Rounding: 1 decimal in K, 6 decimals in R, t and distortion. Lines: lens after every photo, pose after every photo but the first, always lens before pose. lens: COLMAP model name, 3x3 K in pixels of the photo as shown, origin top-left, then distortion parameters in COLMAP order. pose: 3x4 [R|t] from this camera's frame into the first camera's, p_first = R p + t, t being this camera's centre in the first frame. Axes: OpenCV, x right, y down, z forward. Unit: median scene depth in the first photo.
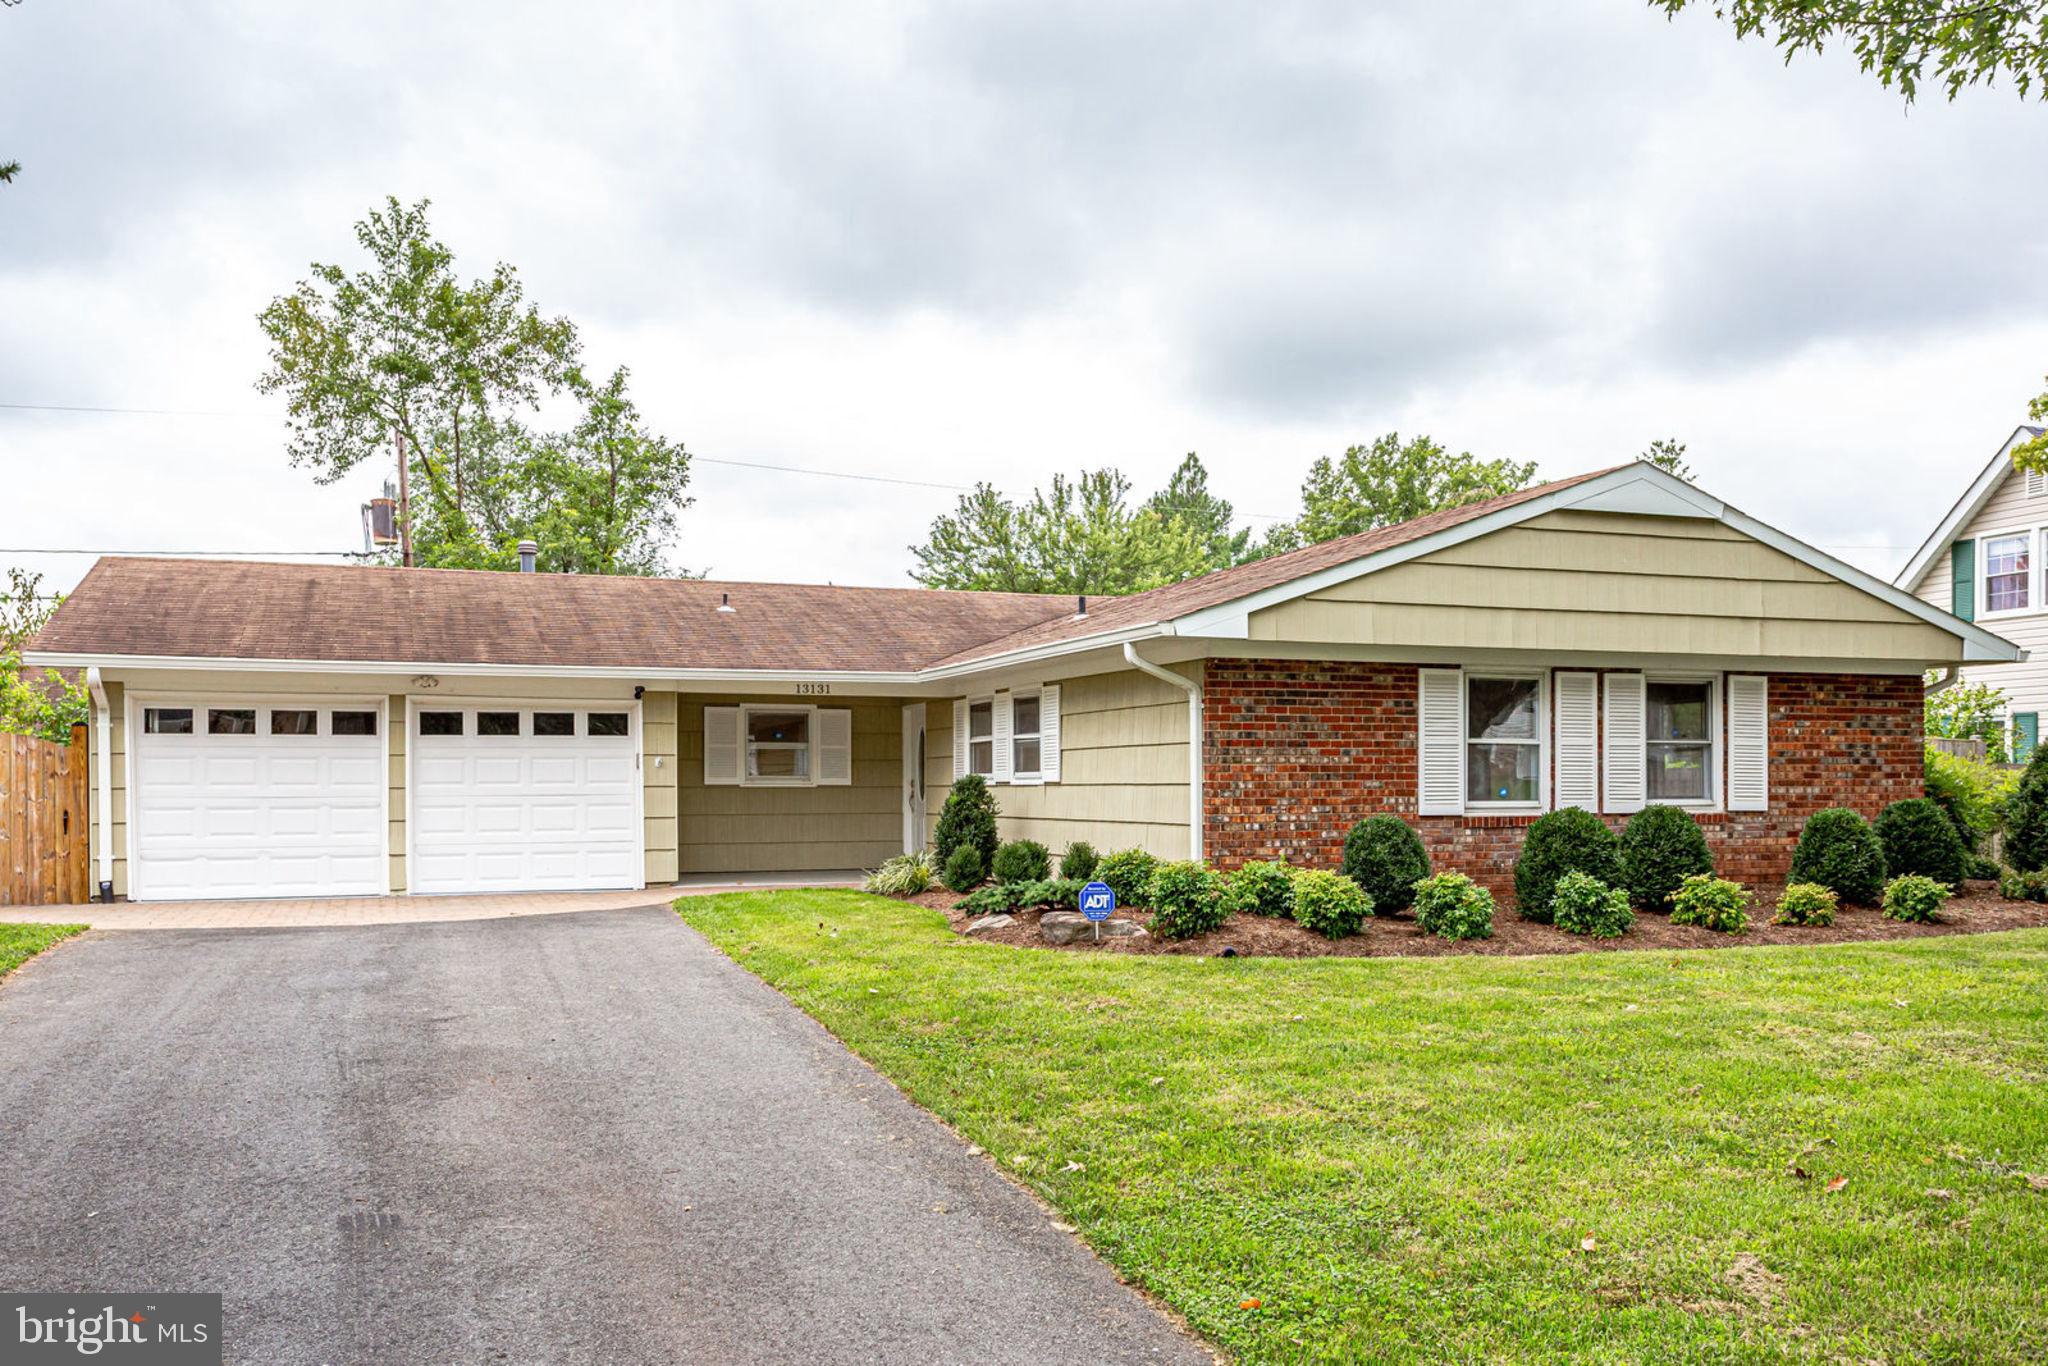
lens RADIAL K [[1641.3, 0, 1014.7], [0, 1641.3, 784.3], [0, 0, 1]] dist [0.001466, 0.009874]
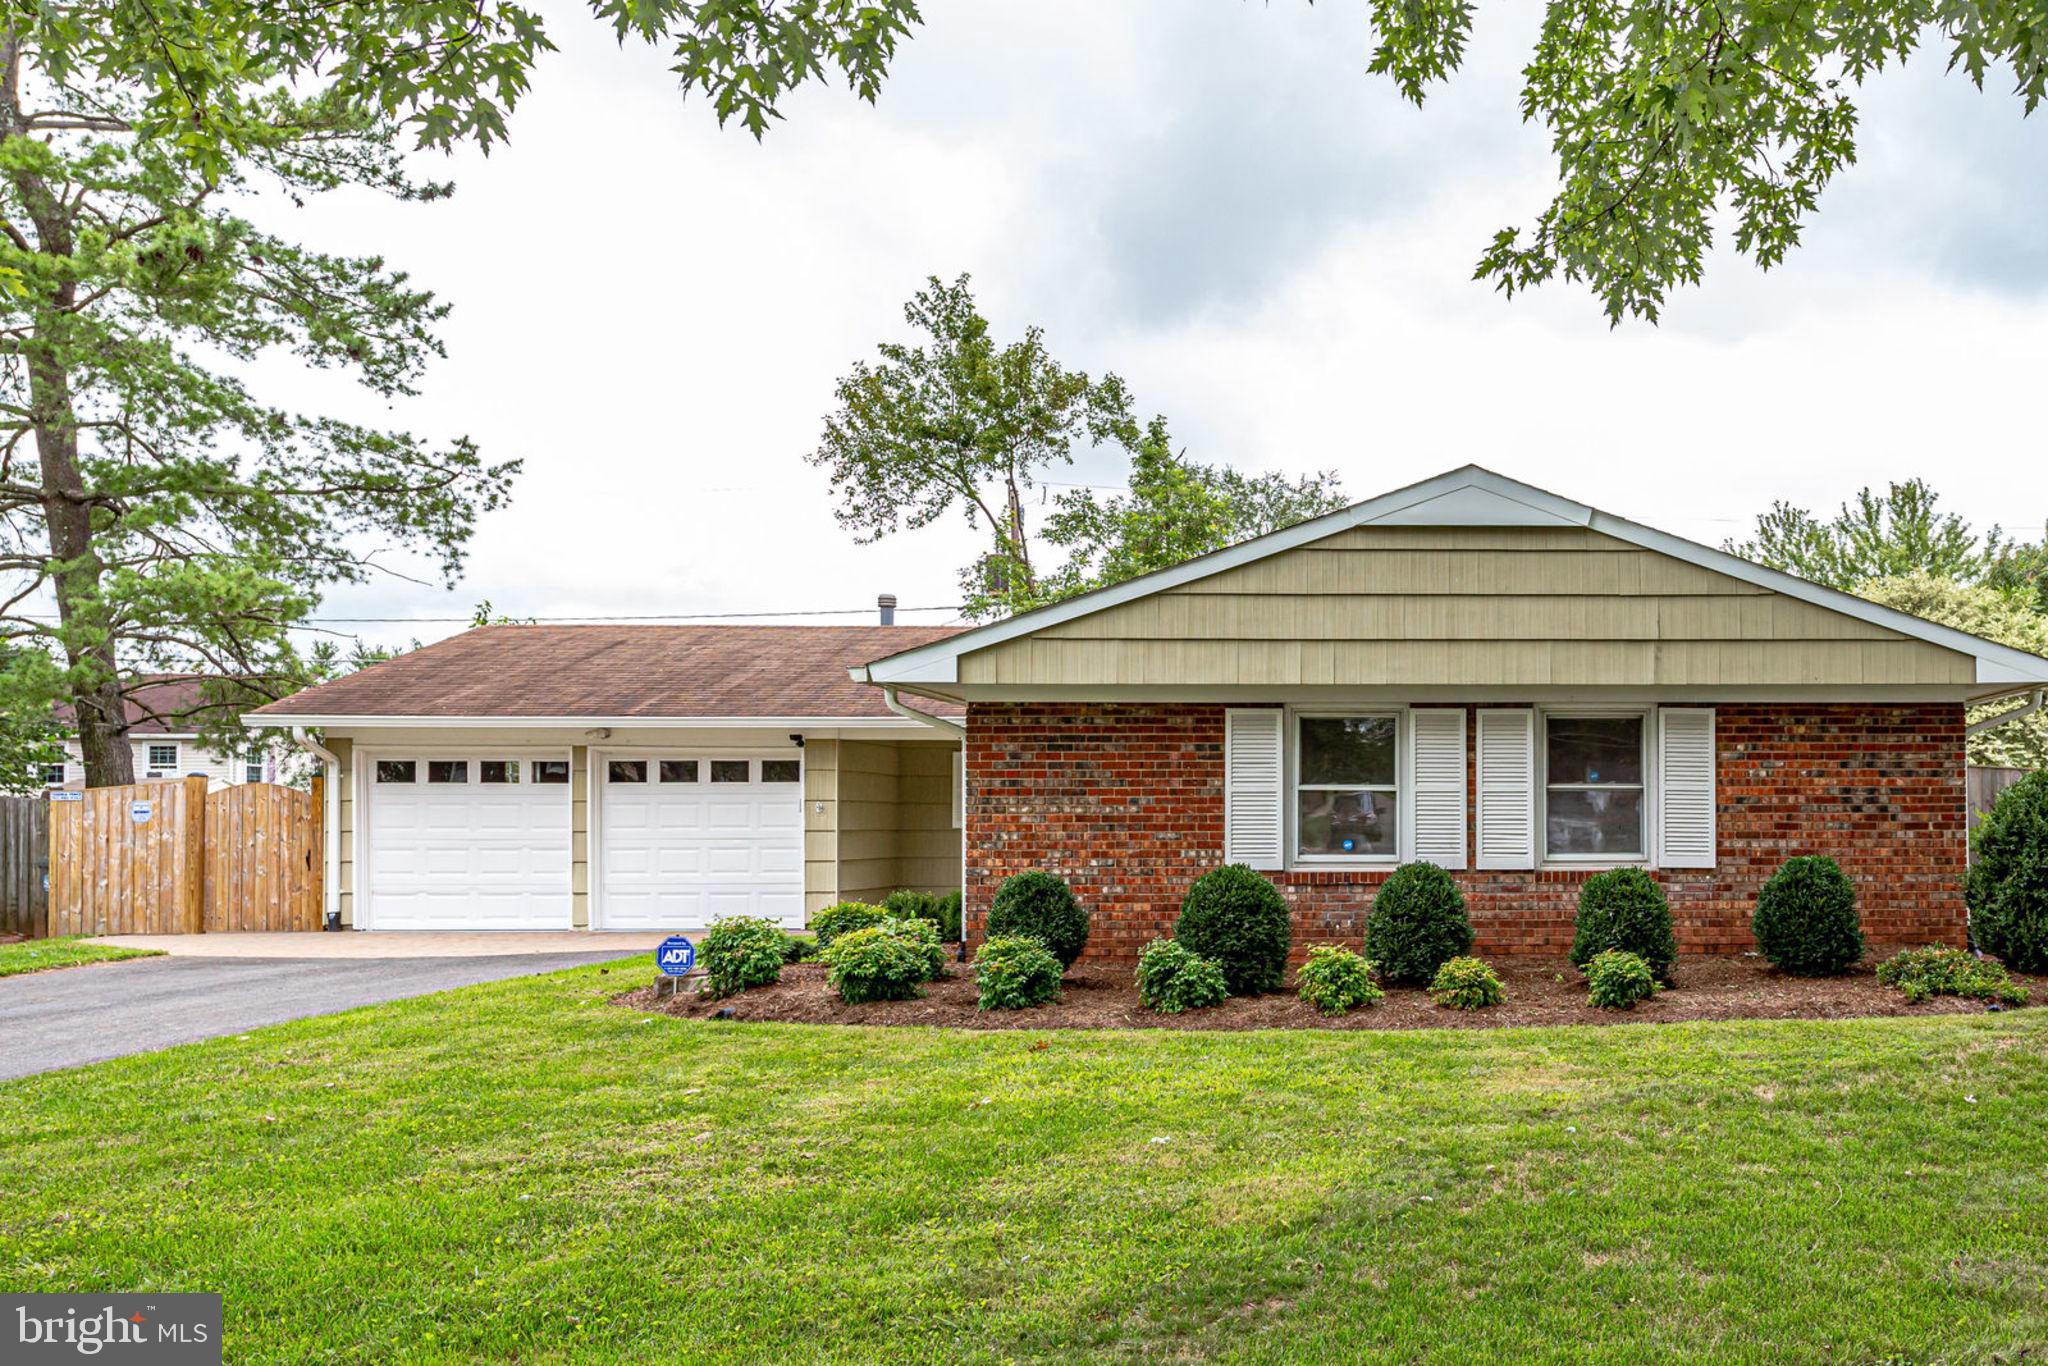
lens RADIAL K [[1641.3, 0, 1218.6], [0, 1641.3, 791.1], [0, 0, 1]] dist [0.001466, 0.009874]
pose [[0.947098, -0.001638, -0.320940, 0.468029], [-0.002392, 0.999923, -0.012162, -0.012044], [0.320936, 0.012286, 0.947021, 0.122006]]
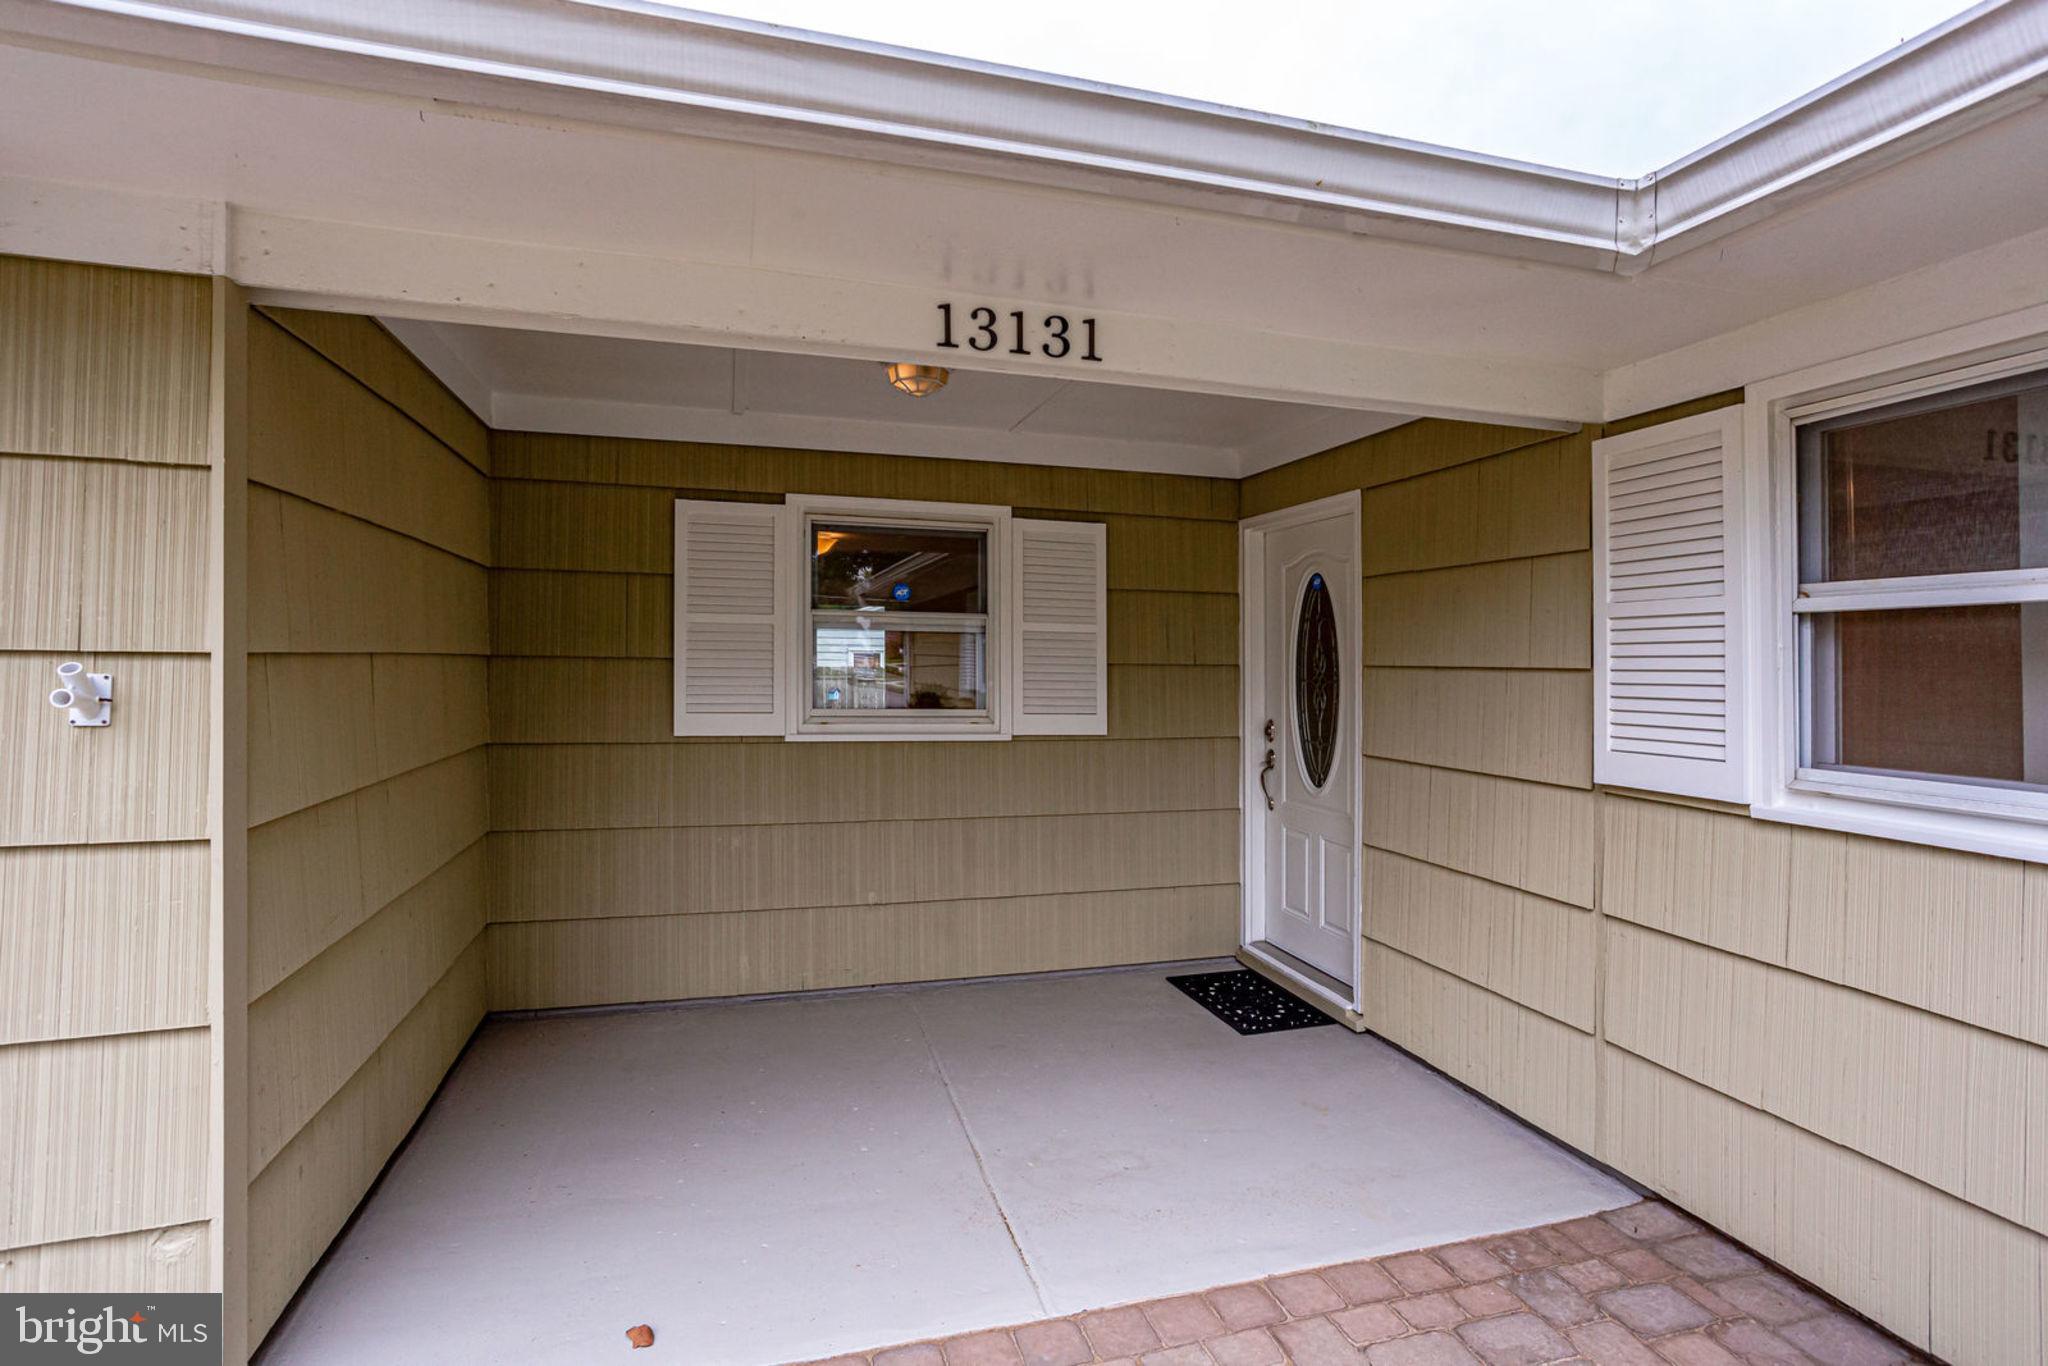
lens RADIAL K [[1021.1, 0, 1029.3], [0, 1021.1, 612.5], [0, 0, 1]] dist [-0.038573, 0.016088]
pose [[0.997220, 0.011850, -0.073559, -0.131800], [-0.014997, 0.998990, -0.042367, -0.021603], [0.072983, 0.043353, 0.996391, 1.022893]]
